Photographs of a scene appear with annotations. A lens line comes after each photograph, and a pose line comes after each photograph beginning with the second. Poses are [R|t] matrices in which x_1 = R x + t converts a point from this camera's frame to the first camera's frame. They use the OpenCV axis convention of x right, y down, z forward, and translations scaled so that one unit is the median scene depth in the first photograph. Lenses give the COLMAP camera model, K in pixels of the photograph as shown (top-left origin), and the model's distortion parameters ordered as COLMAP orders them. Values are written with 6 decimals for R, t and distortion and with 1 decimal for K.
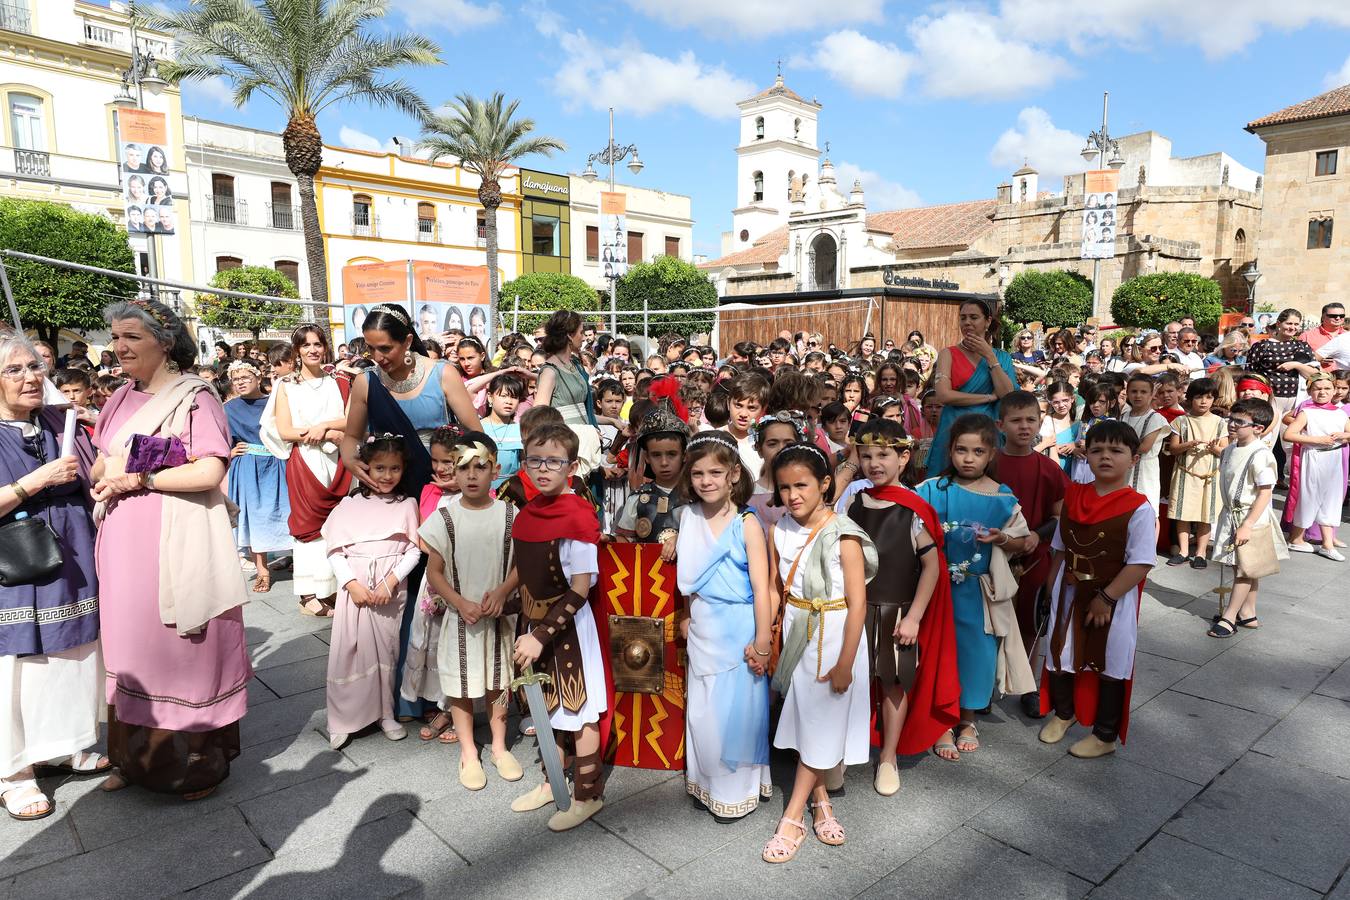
lens RADIAL K [[888.6, 0, 676.4], [0, 888.6, 451.8], [0, 0, 1]] dist [-0.009986, 0.020590]
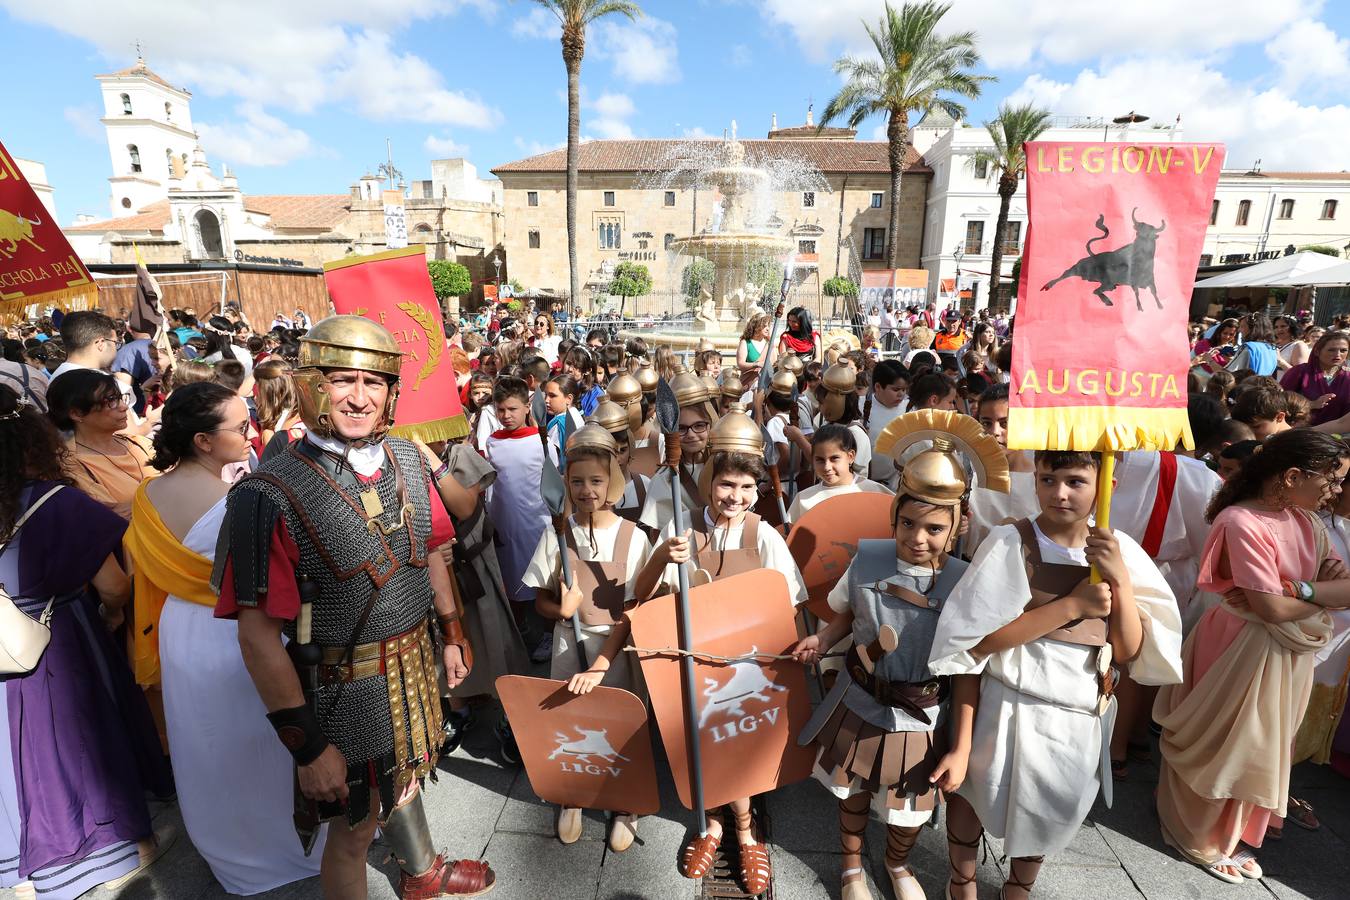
lens RADIAL K [[617.5, 0, 671.7], [0, 617.5, 451.6], [0, 0, 1]] dist [-0.042155, 0.013095]
pose [[0.725406, -0.157573, 0.670043, 0.038244], [0.072191, 0.985492, 0.153602, 0.001987], [-0.684525, -0.063053, 0.726257, -0.094865]]
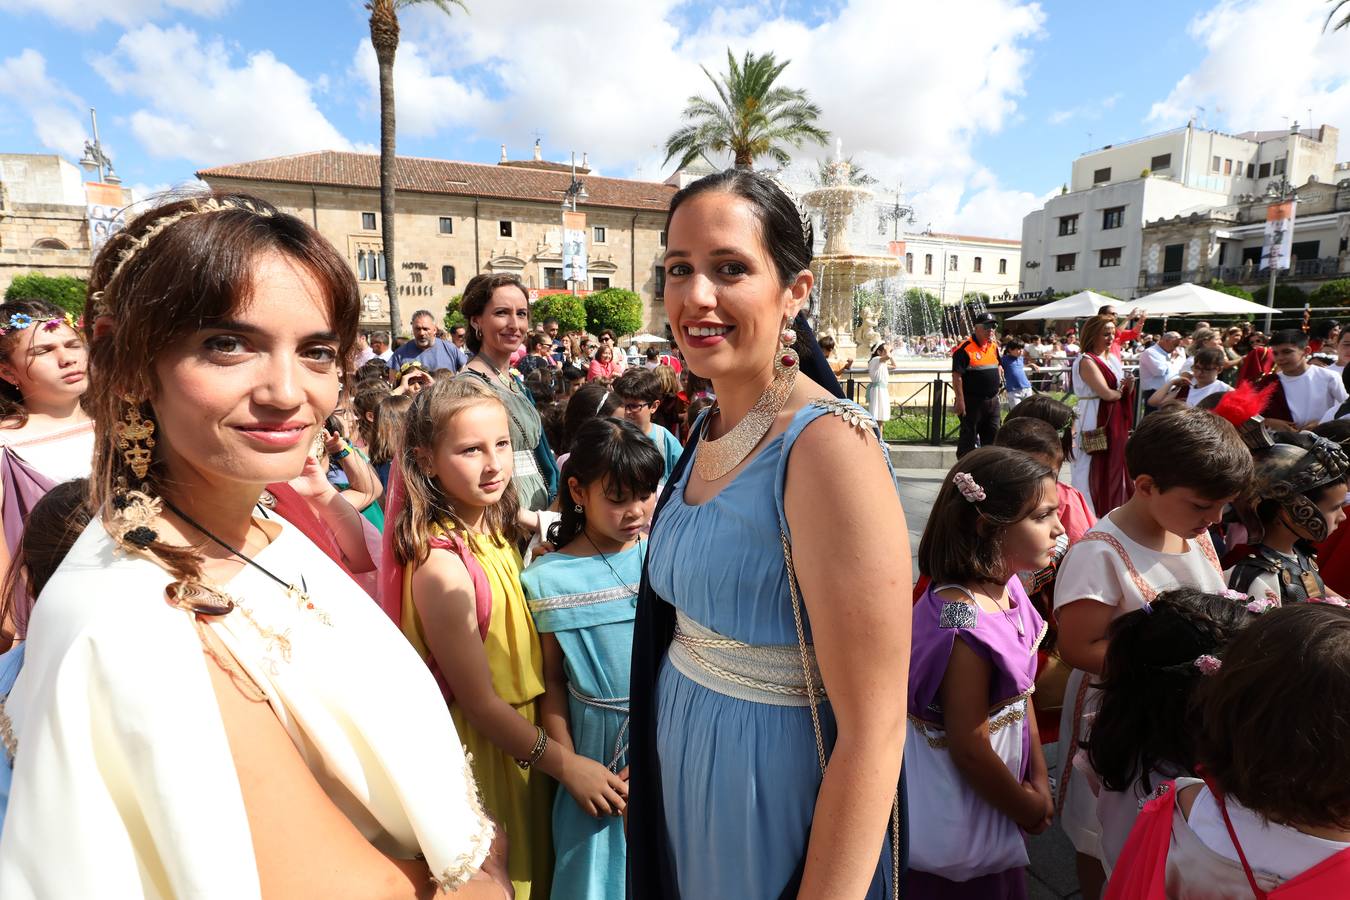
lens RADIAL K [[664.5, 0, 670.6], [0, 664.5, 453.1], [0, 0, 1]] dist [-0.030722, 0.009141]
pose [[0.331211, -0.150905, 0.931411, -0.047905], [0.116589, 0.986109, 0.118308, -0.010489], [-0.936326, 0.069407, 0.344203, 0.091720]]
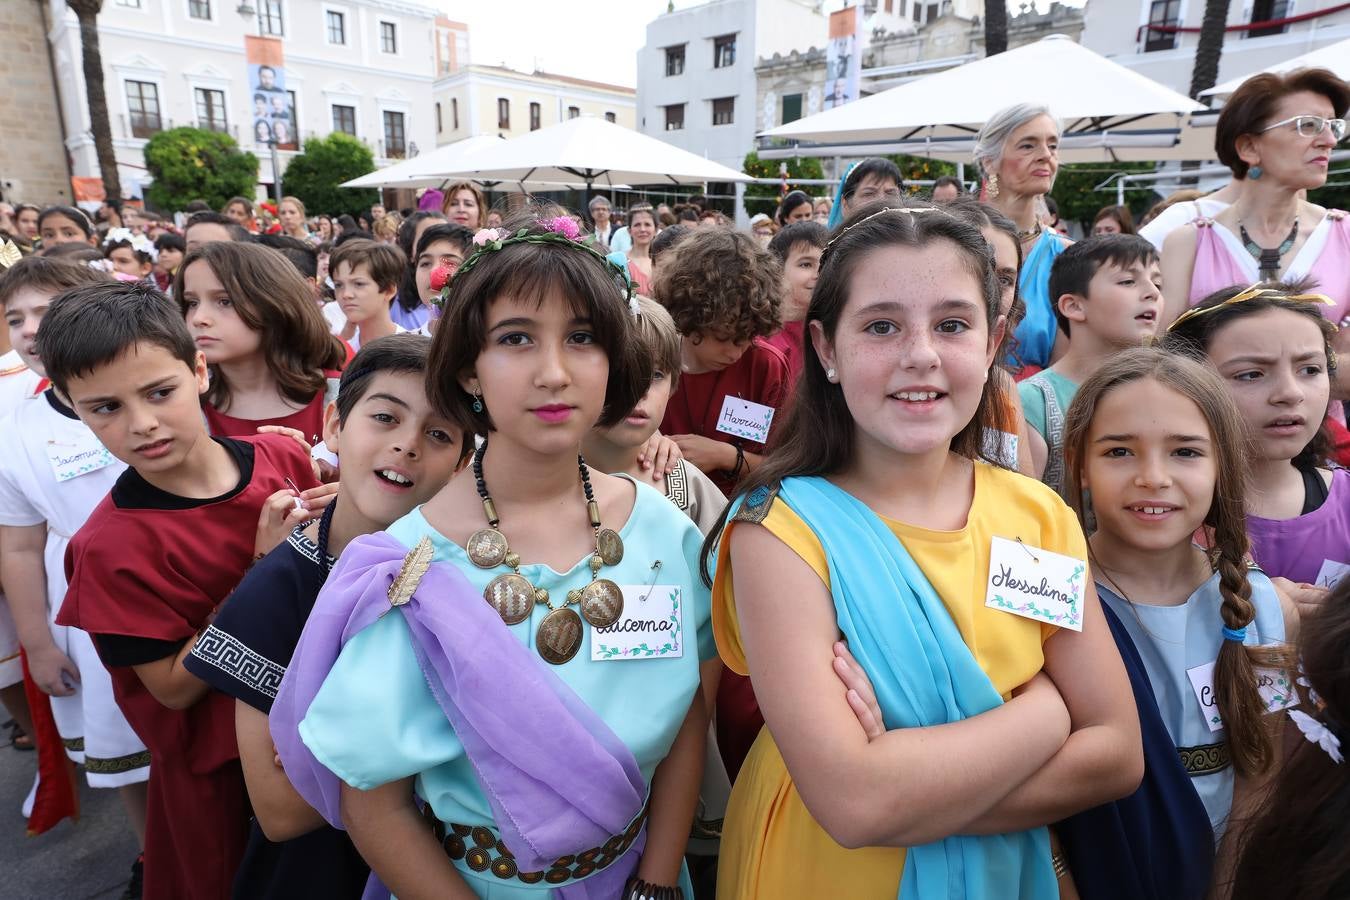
lens RADIAL K [[824.5, 0, 674.1], [0, 824.5, 452.3], [0, 0, 1]] dist [-0.020198, 0.017021]
pose [[-0.023061, -0.251293, 0.967636, 0.266270], [0.106207, 0.961801, 0.252309, 0.016785], [-0.994077, 0.108588, 0.004509, -0.160171]]
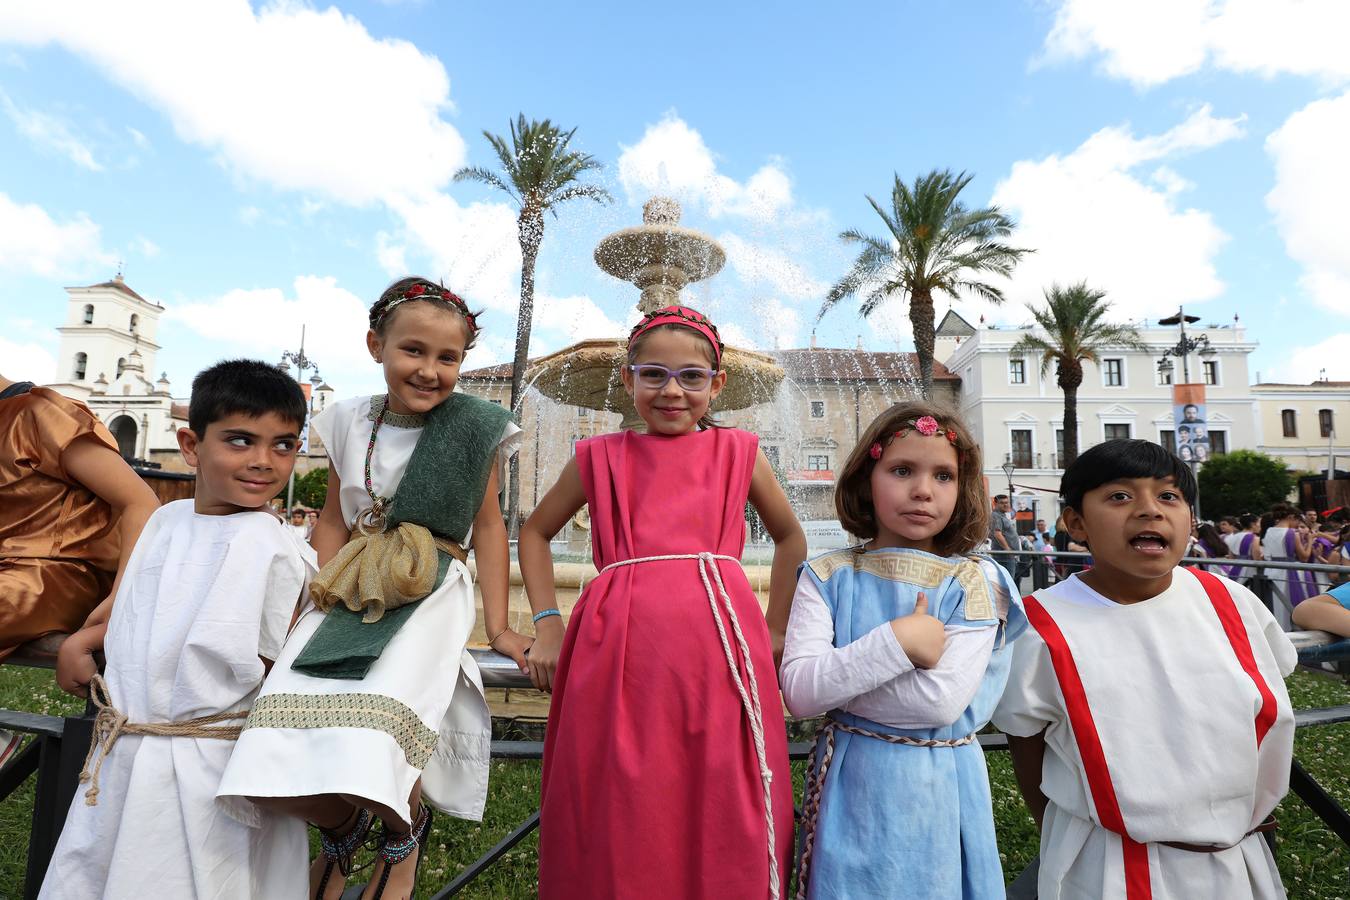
lens RADIAL K [[670.7, 0, 674.5], [0, 670.7, 451.0], [0, 0, 1]] dist [-0.023069, 0.001313]
pose [[0.728140, 0.093072, 0.679081, 0.174404], [0.065001, 0.976897, -0.203587, 0.000518], [-0.682340, 0.192381, 0.705267, 0.001153]]
